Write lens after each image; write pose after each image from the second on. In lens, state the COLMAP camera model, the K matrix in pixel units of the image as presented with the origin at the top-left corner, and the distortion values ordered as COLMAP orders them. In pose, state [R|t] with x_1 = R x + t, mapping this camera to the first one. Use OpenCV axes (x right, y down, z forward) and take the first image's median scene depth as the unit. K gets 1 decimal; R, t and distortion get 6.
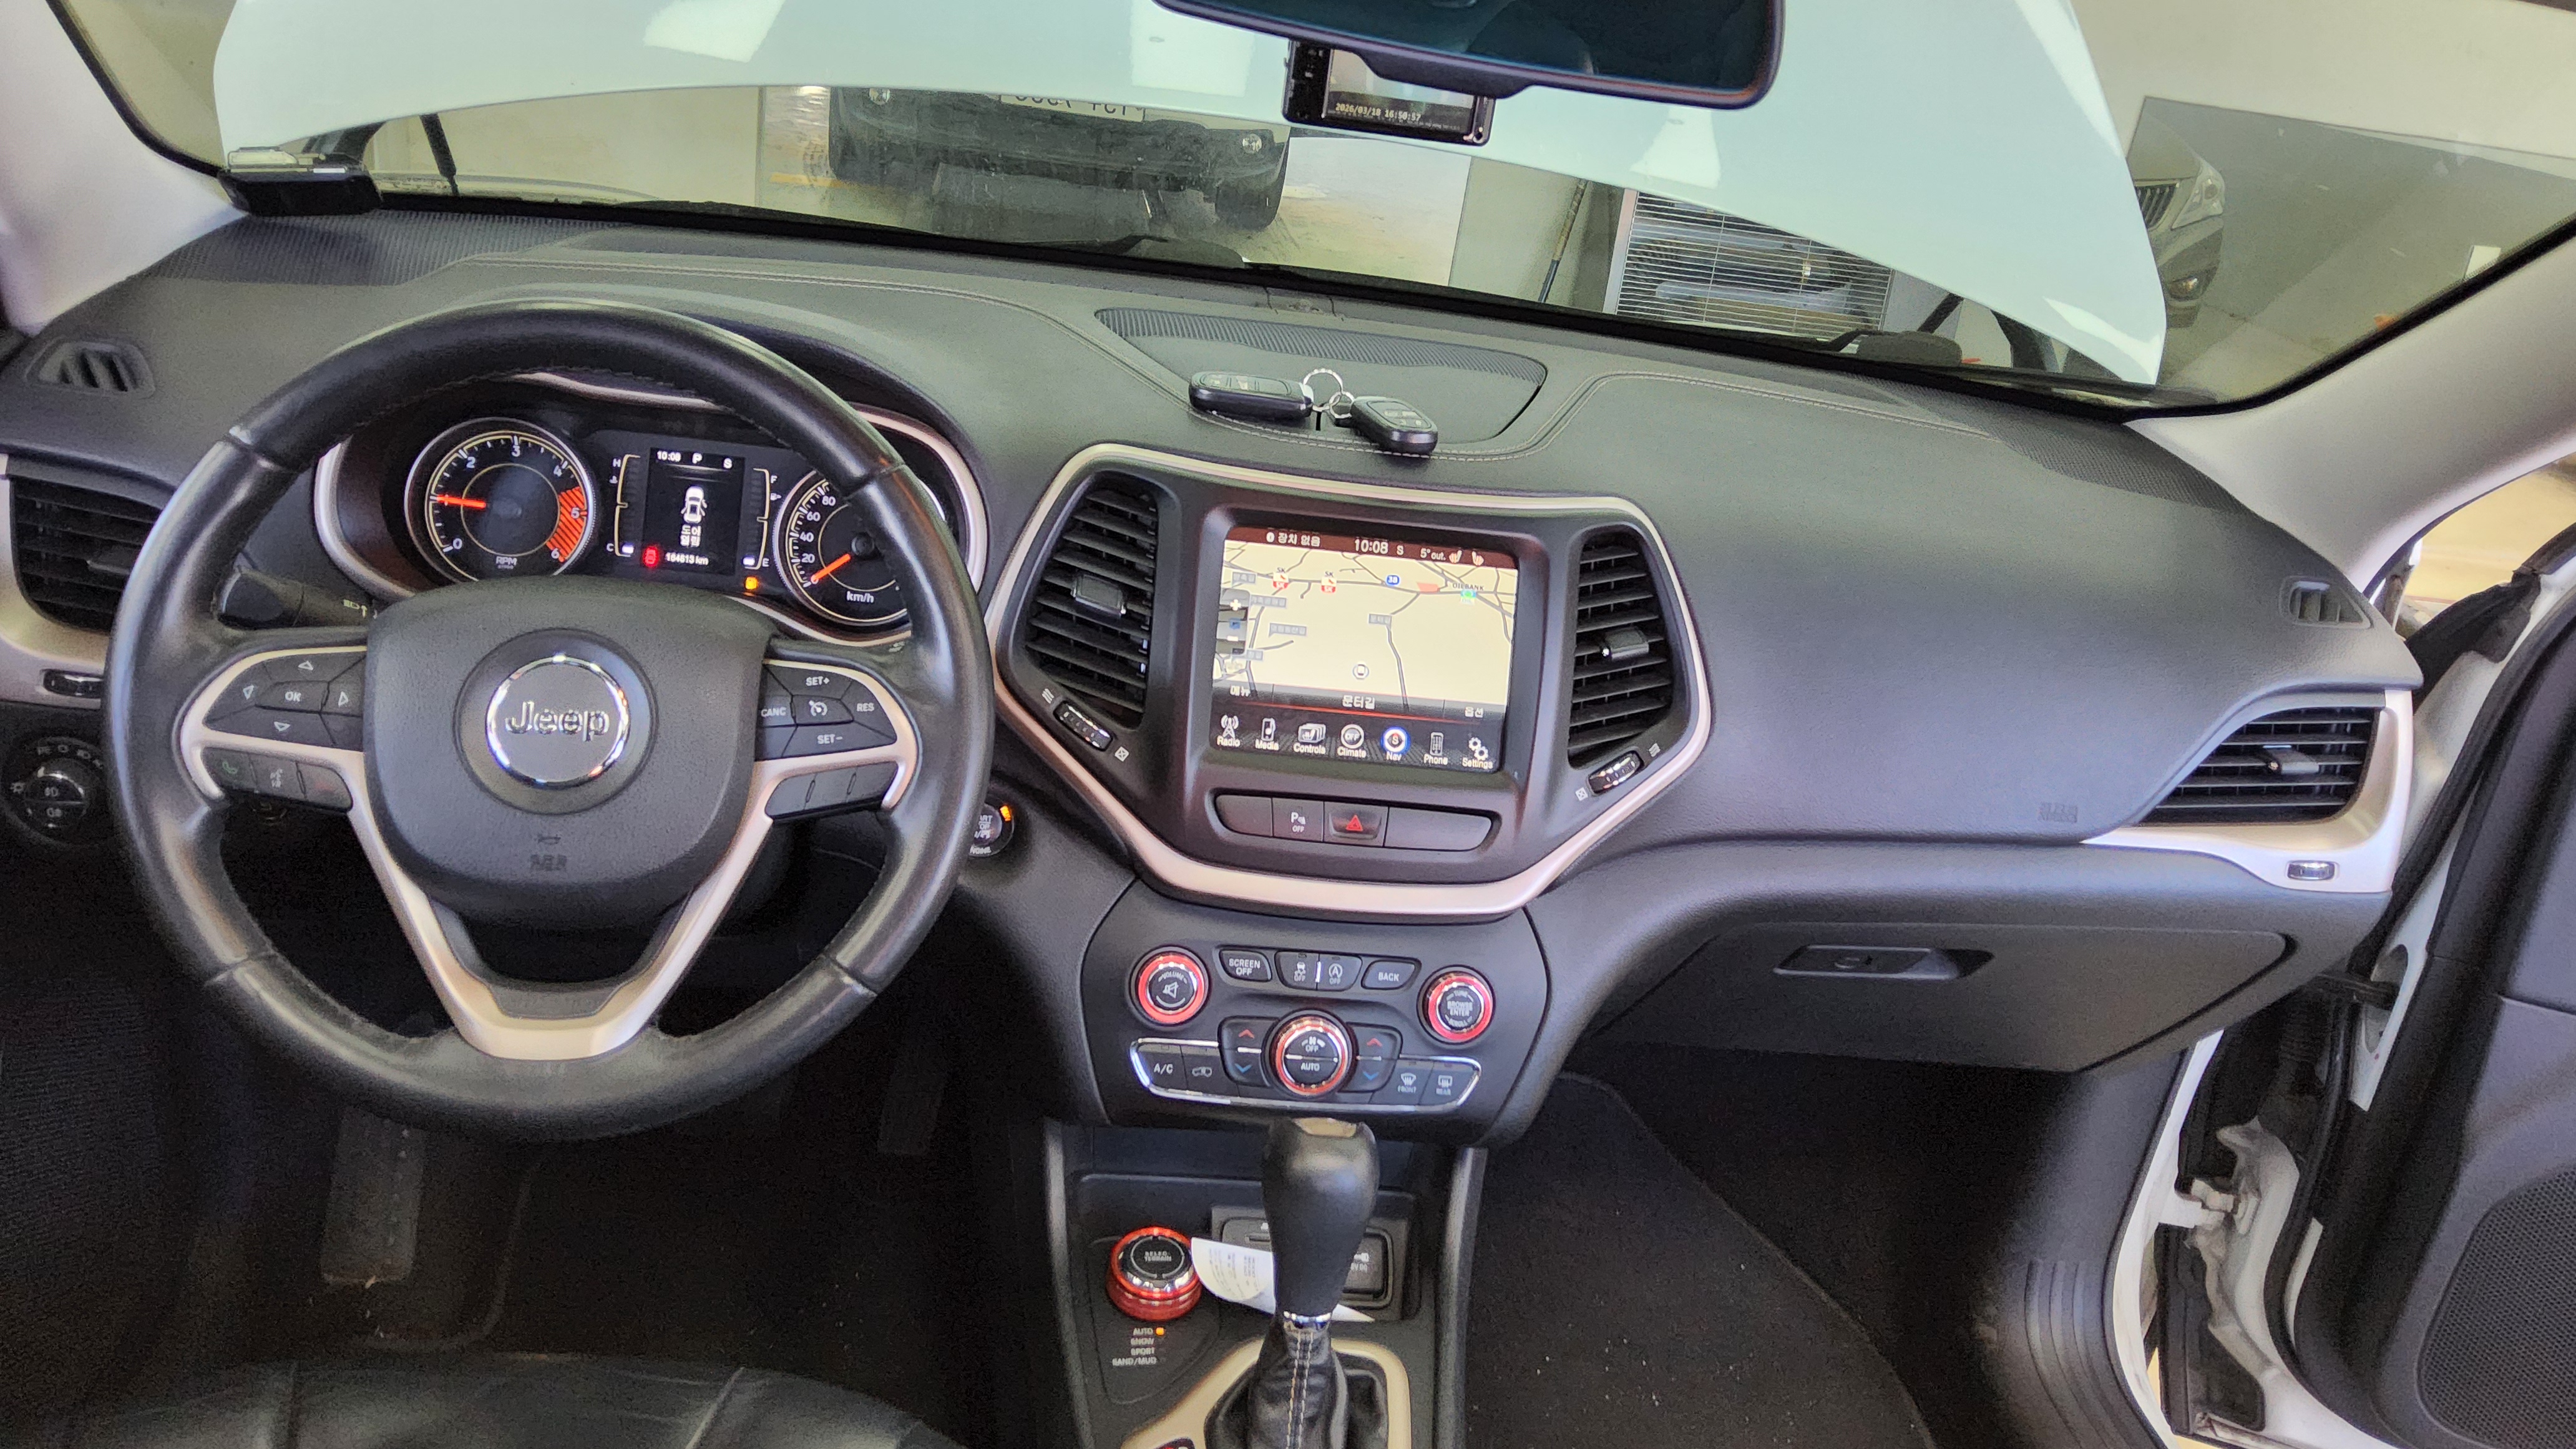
lens RADIAL K [[1941.1, 0, 1288.0], [0, 1941.1, 724.5], [0, 0, 1]] dist [0.003263, 0.000531]
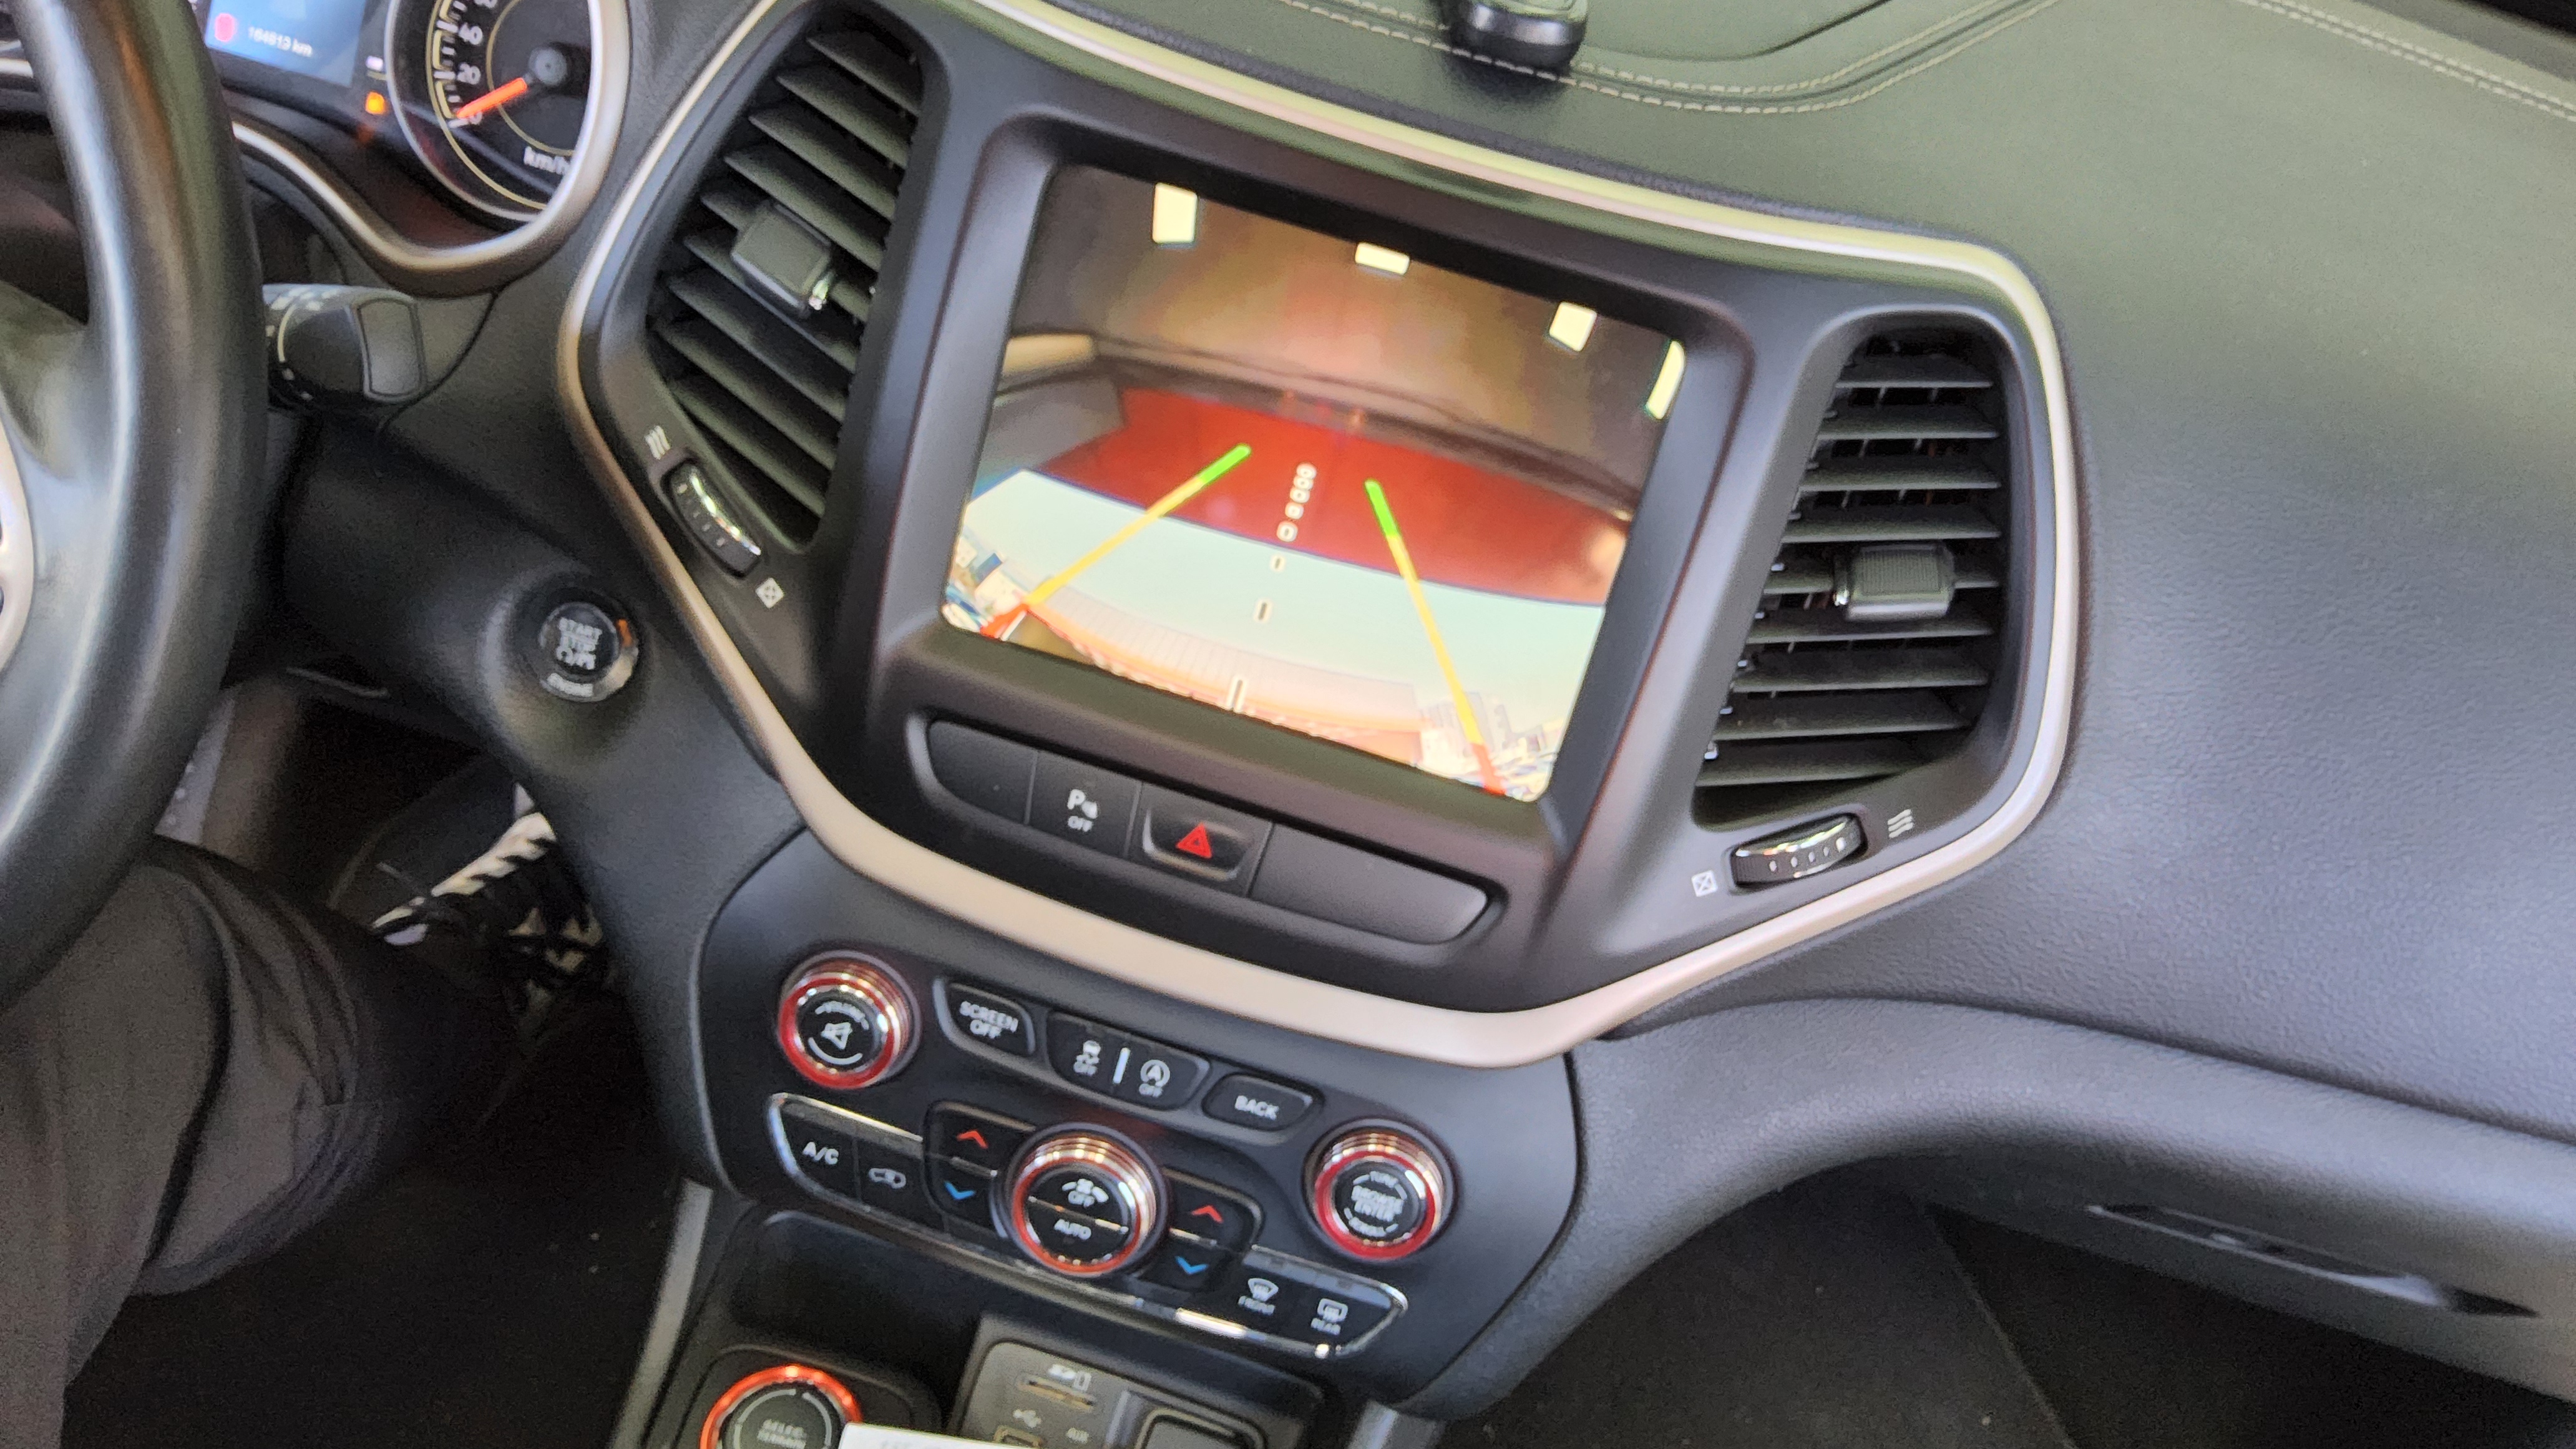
lens RADIAL K [[1941.1, 0, 1288.0], [0, 1941.1, 724.5], [0, 0, 1]] dist [0.003263, 0.000531]
pose [[0.943748, 0.244930, -0.222147, 0.148232], [-0.189838, 0.951401, 0.242482, -0.092557], [0.270742, -0.186670, 0.944380, 0.532113]]
